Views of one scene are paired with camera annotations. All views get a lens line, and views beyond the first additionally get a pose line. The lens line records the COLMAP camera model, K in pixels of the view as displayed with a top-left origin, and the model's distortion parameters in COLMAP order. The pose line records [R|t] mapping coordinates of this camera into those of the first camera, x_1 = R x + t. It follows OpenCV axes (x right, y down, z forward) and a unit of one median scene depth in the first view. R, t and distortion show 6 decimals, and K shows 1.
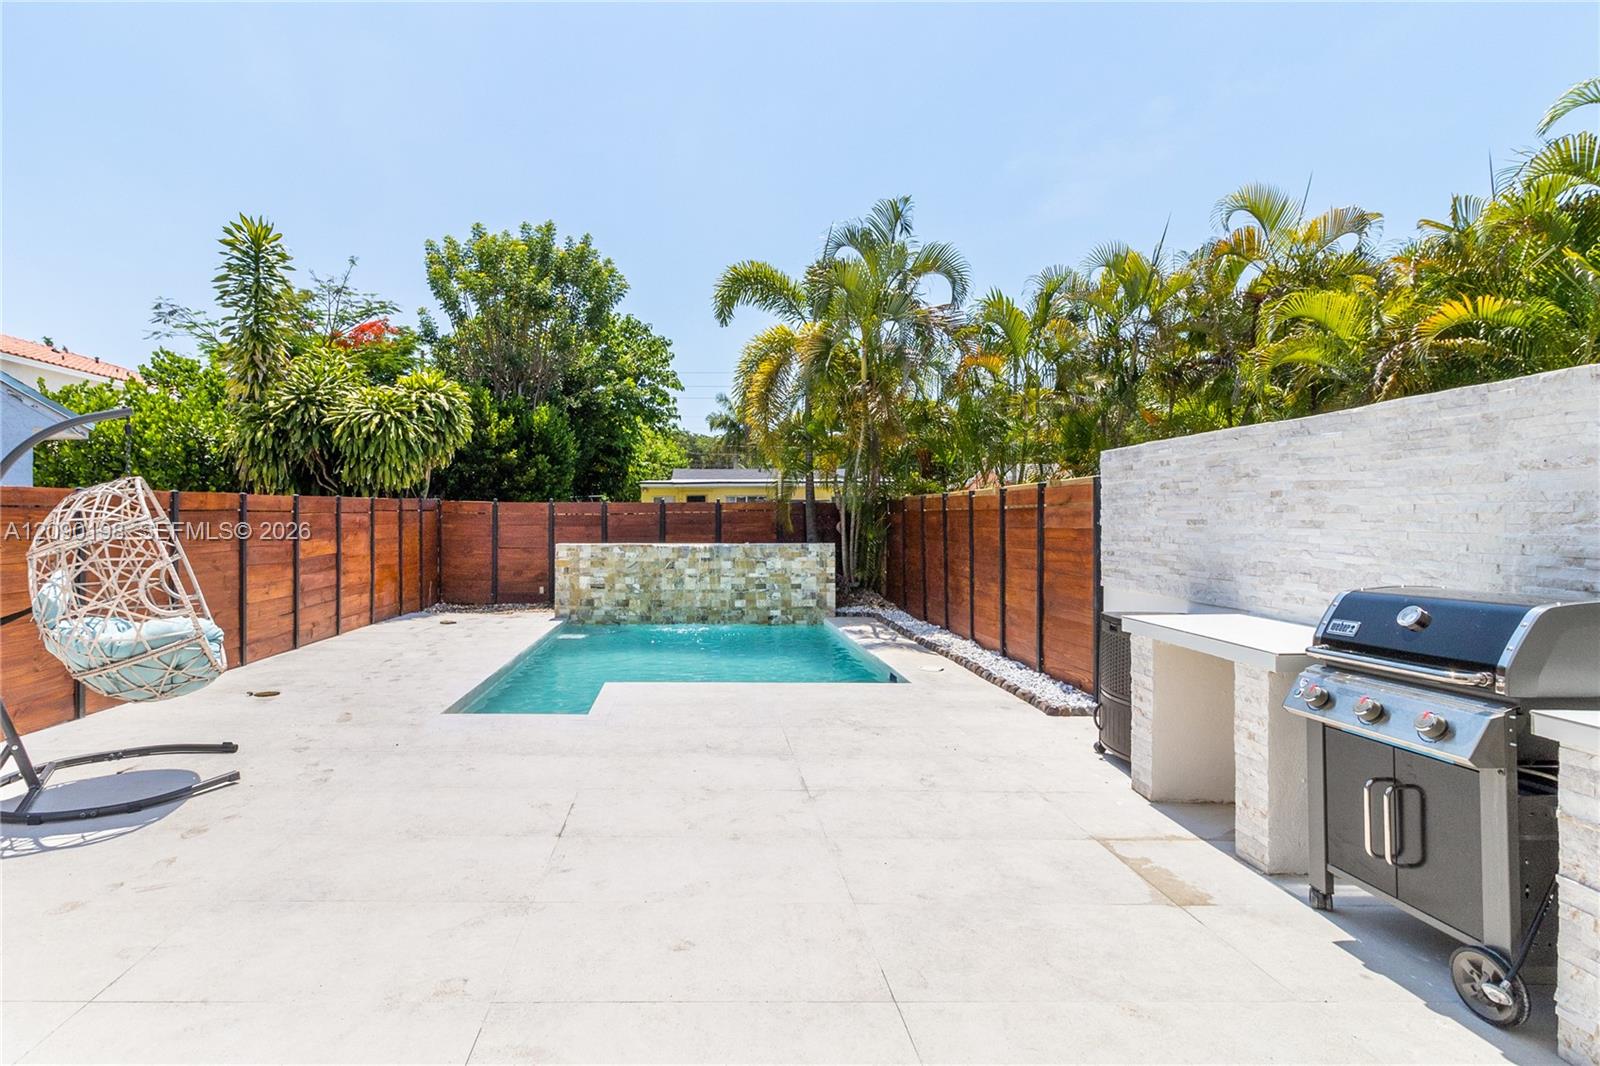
lens RADIAL K [[782.5, 0, 800.0], [0, 782.5, 533.0], [0, 0, 1]] dist [0.001382, 0.000349]
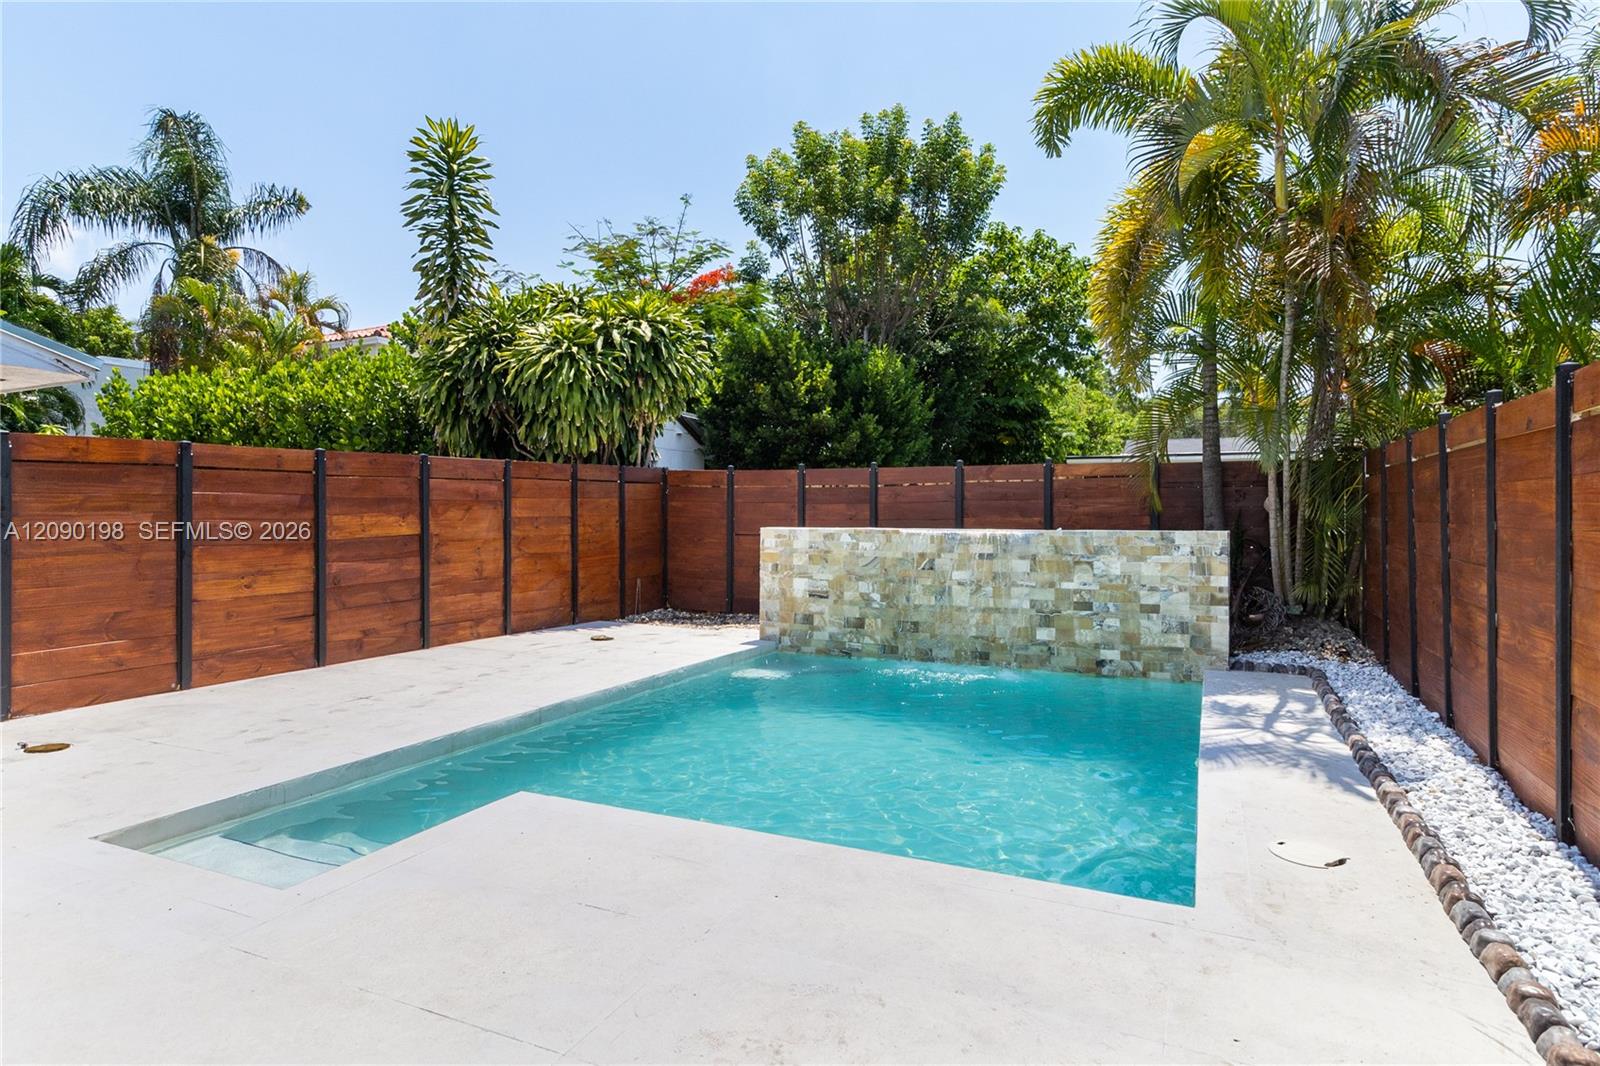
lens RADIAL K [[974.8, 0, 800.0], [0, 974.8, 533.0], [0, 0, 1]] dist [0.002329, 0.003910]
pose [[0.877179, 0.009766, -0.480064, 0.108004], [-0.006596, 0.999944, 0.008289, 0.011218], [0.480118, -0.004104, 0.877194, 0.288599]]
